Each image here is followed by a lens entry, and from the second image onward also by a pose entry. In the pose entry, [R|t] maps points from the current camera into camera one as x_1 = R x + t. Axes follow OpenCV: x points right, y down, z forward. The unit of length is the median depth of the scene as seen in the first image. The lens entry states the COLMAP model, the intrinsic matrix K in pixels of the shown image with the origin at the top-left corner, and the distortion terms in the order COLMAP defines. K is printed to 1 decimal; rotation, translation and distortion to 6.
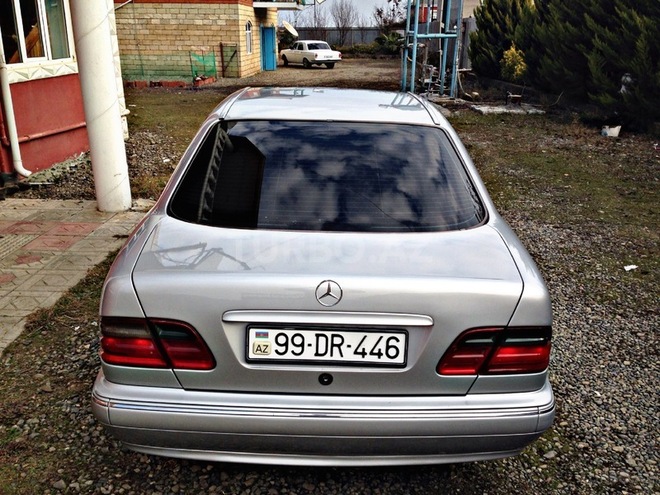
lens RADIAL K [[608.7, 0, 330.0], [0, 608.7, 247.5], [0, 0, 1]] dist [0.084240, -0.013101]
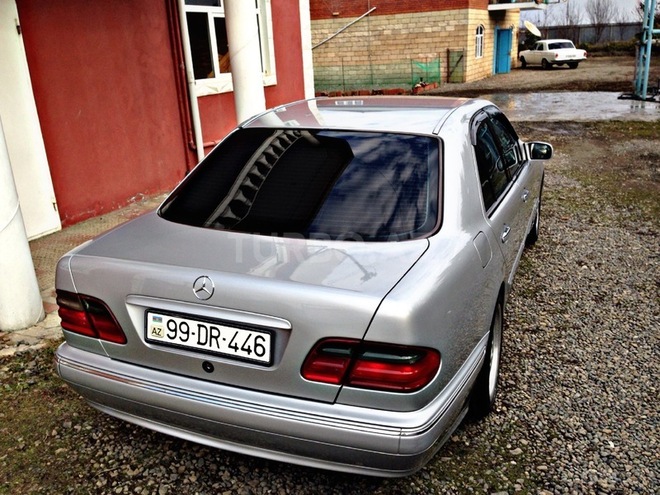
lens RADIAL K [[603.8, 0, 330.0], [0, 603.8, 247.5], [0, 0, 1]] dist [0.172685, -0.294050]
pose [[0.924065, 0.079060, -0.373970, 0.577766], [-0.081776, 0.996613, 0.008628, -0.024240], [0.373386, 0.022609, 0.927401, 0.063886]]
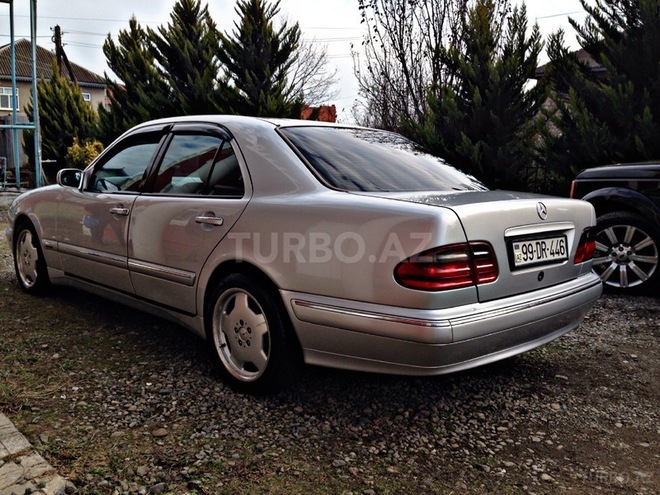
lens RADIAL K [[608.7, 0, 330.0], [0, 608.7, 247.5], [0, 0, 1]] dist [0.084240, -0.013101]
pose [[0.703352, -0.098638, 0.703965, -1.289945], [0.219421, 0.972091, -0.083023, 0.160248], [-0.676129, 0.212859, 0.705365, 0.325283]]
